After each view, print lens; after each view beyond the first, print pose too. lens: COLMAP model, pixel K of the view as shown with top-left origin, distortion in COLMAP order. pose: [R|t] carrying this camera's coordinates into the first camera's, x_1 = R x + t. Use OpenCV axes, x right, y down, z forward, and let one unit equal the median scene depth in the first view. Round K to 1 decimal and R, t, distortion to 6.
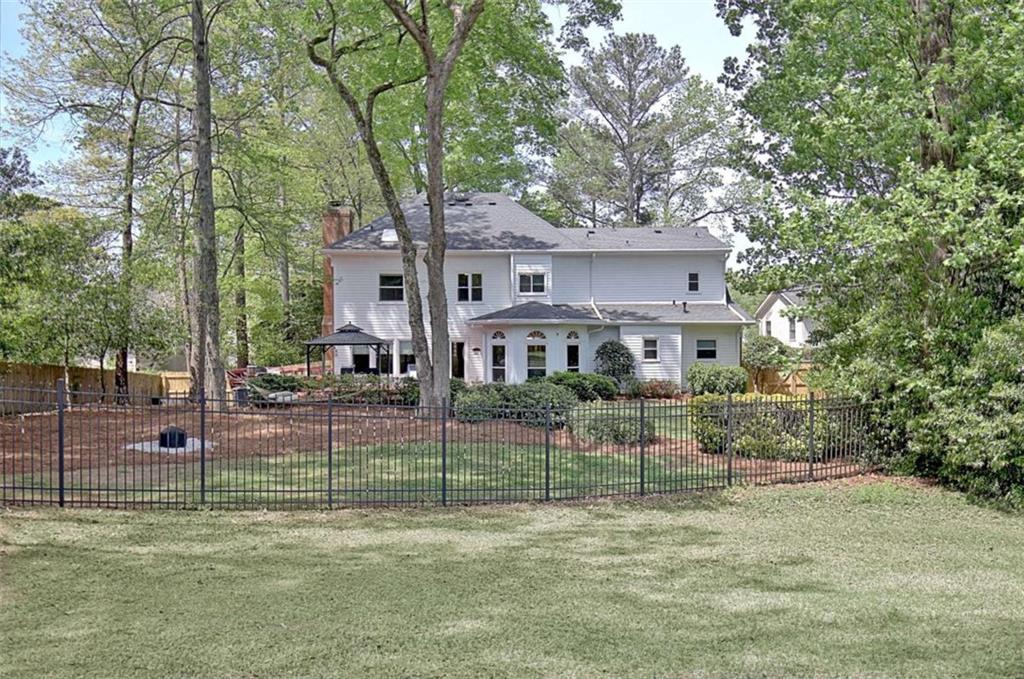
lens RADIAL K [[754.1, 0, 511.2], [0, 754.1, 337.4], [0, 0, 1]] dist [0.012807, 0.002436]
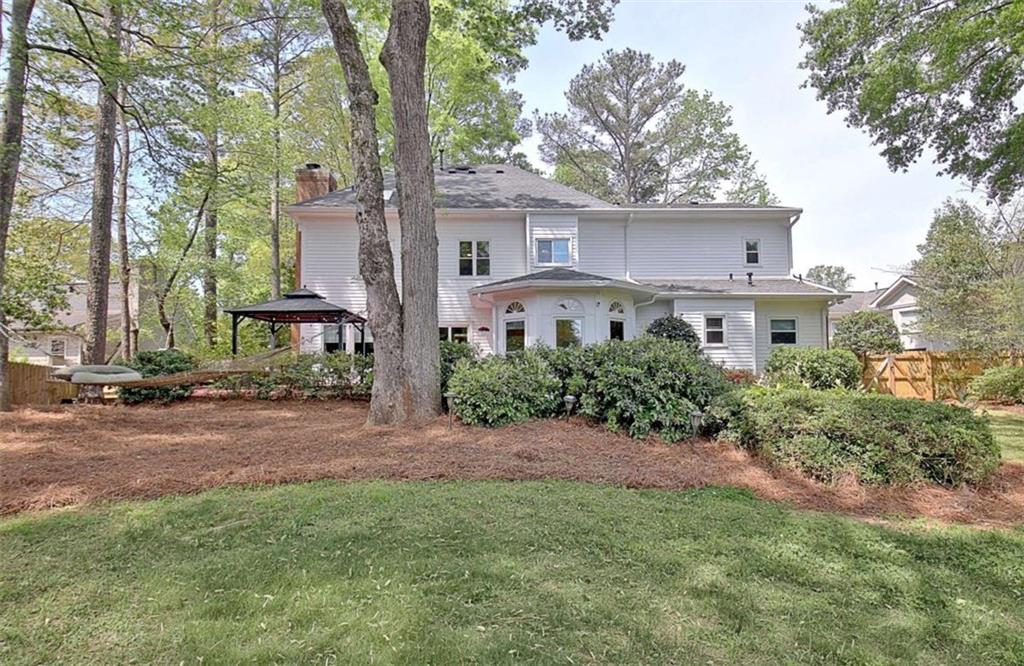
lens RADIAL K [[568.0, 0, 512.0], [0, 568.0, 340.8], [0, 0, 1]] dist [-0.002192, 0.000251]
pose [[0.999783, -0.002213, 0.020729, -0.028056], [0.003190, 0.998879, -0.047237, 0.049556], [-0.020601, 0.047292, 0.998669, 0.414544]]
